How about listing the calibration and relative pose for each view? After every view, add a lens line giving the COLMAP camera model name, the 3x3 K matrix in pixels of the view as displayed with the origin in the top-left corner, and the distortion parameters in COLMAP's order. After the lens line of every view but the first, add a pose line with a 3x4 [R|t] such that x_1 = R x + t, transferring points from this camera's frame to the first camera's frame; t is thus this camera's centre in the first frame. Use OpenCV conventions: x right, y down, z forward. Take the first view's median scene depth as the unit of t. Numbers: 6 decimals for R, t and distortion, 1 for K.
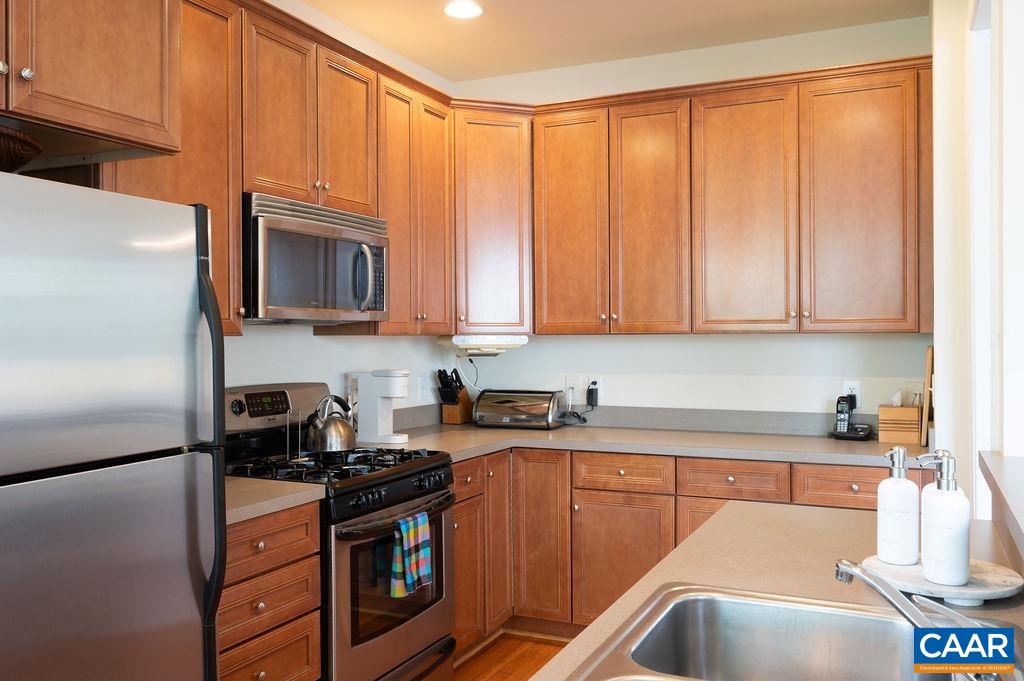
lens RADIAL K [[859.4, 0, 512.2], [0, 859.4, 339.7], [0, 0, 1]] dist [0.012089, 0.001802]
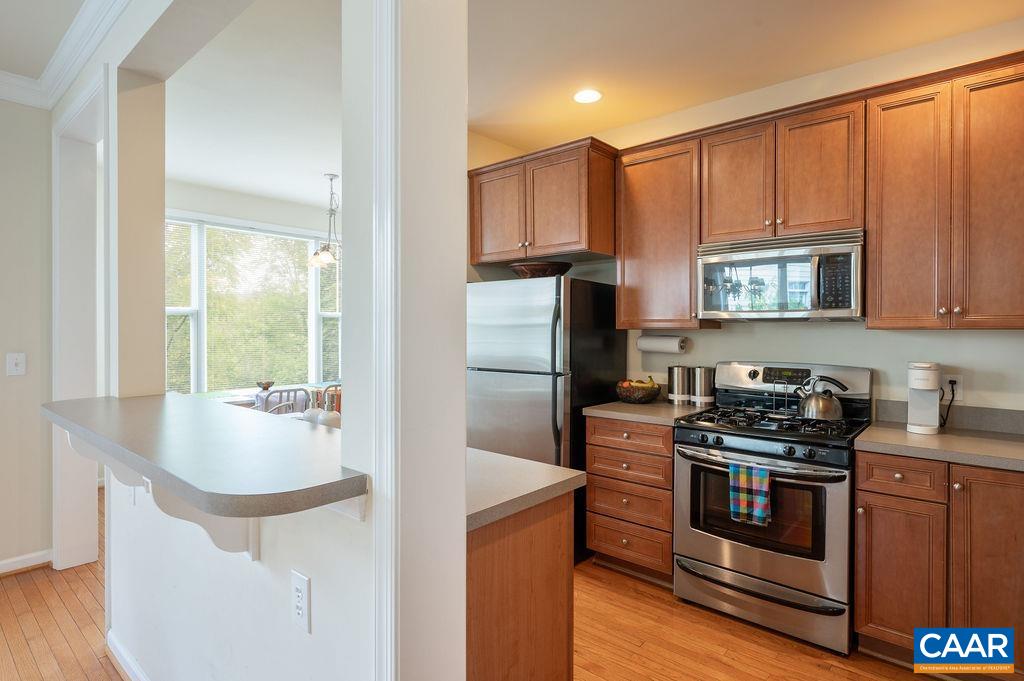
lens RADIAL K [[532.6, 0, 511.6], [0, 532.6, 334.5], [0, 0, 1]] dist [-0.004768, -0.000784]
pose [[-0.262758, 0.013016, -0.964774, 0.758191], [-0.005307, 0.999874, 0.014935, -0.007150], [0.964847, 0.009045, -0.262656, 0.852439]]
